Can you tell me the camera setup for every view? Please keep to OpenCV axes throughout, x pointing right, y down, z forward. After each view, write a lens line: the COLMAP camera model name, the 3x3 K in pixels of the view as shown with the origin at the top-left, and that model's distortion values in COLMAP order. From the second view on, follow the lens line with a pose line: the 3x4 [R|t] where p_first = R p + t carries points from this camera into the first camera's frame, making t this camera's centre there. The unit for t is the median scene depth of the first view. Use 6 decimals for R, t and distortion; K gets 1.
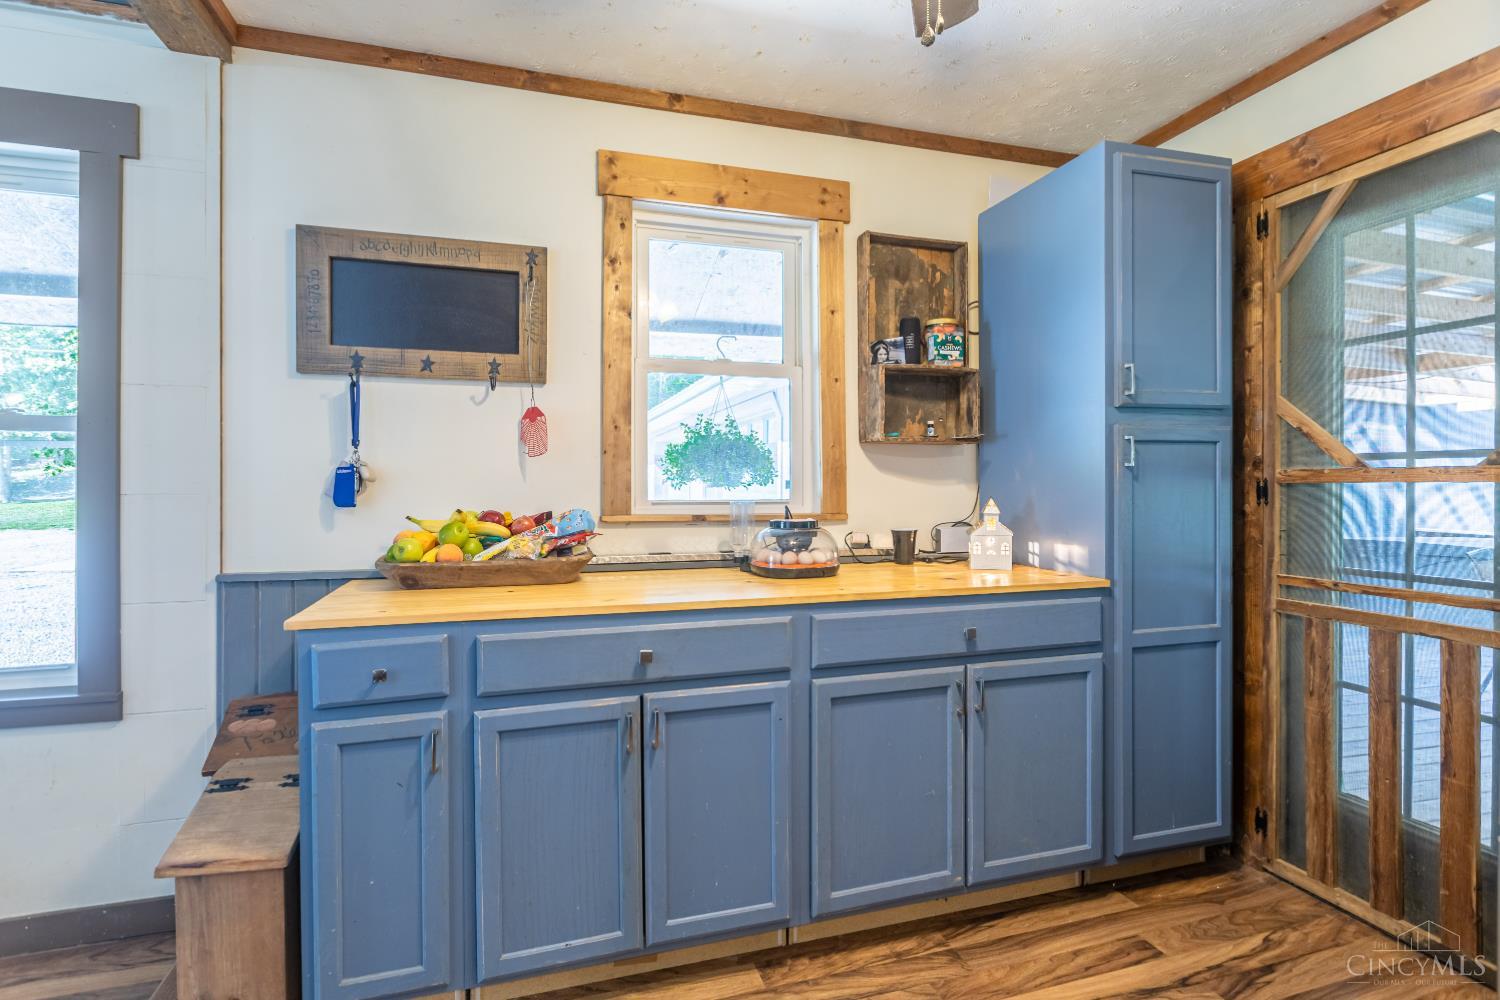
lens RADIAL K [[736.0, 0, 750.0], [0, 736.0, 500.0], [0, 0, 1]] dist [-0.001753, -0.000817]
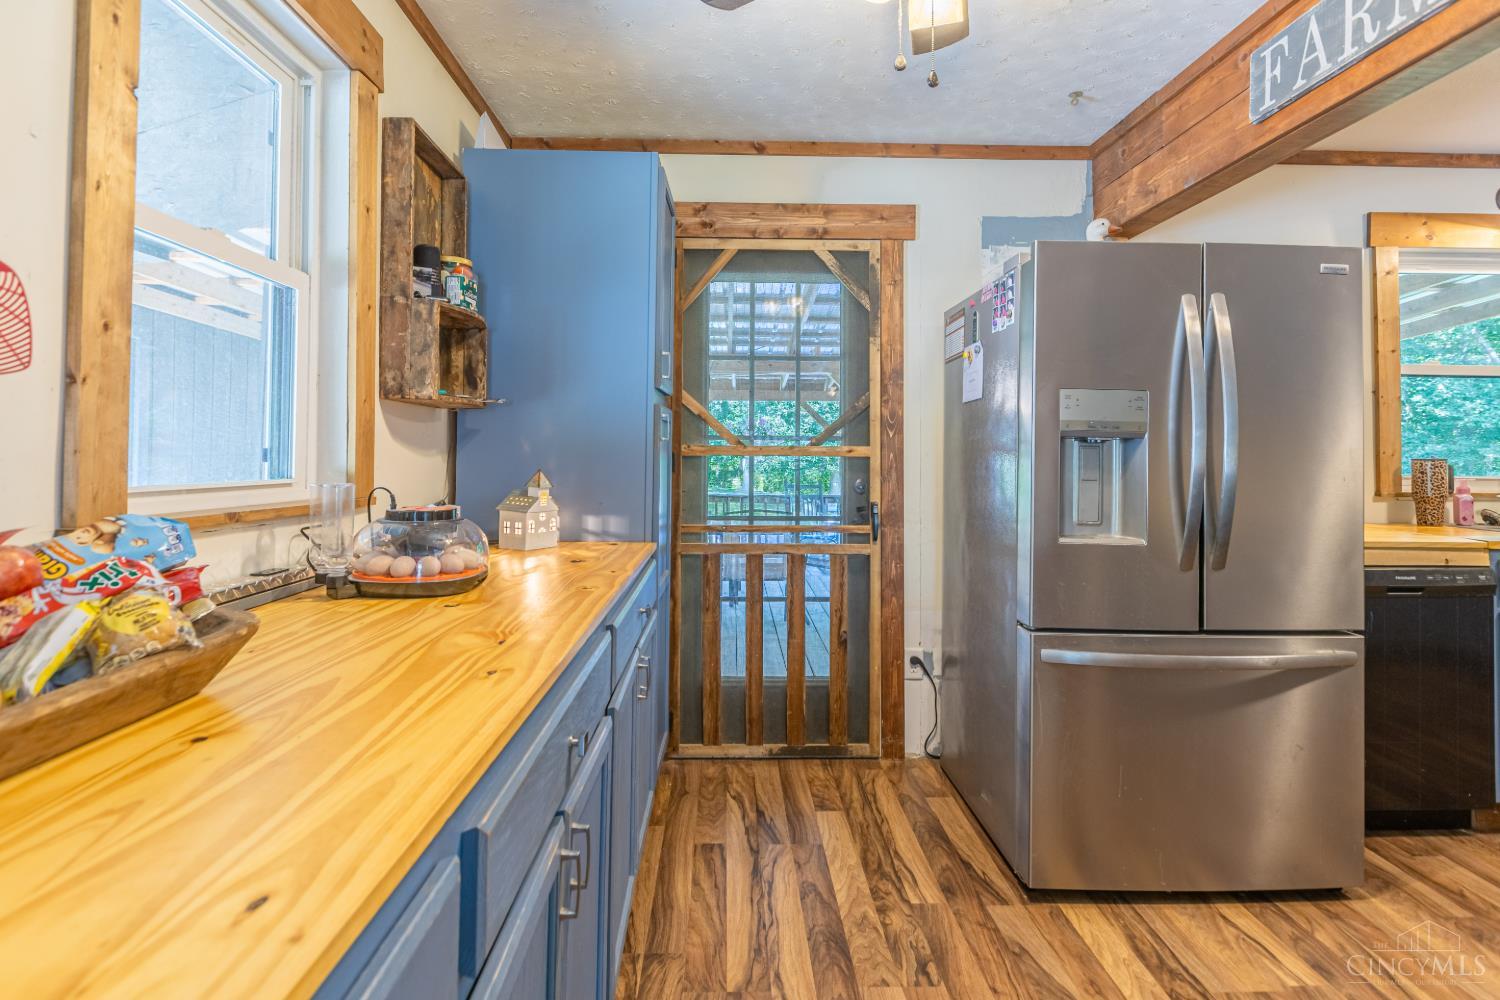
lens RADIAL K [[739.4, 0, 746.7], [0, 739.4, 446.5], [0, 0, 1]] dist [-0.000746, -0.000516]
pose [[0.271527, 0.013555, 0.962335, -0.575270], [0.013447, 0.999750, -0.017876, -0.015896], [-0.962337, 0.017794, 0.271277, 0.581294]]
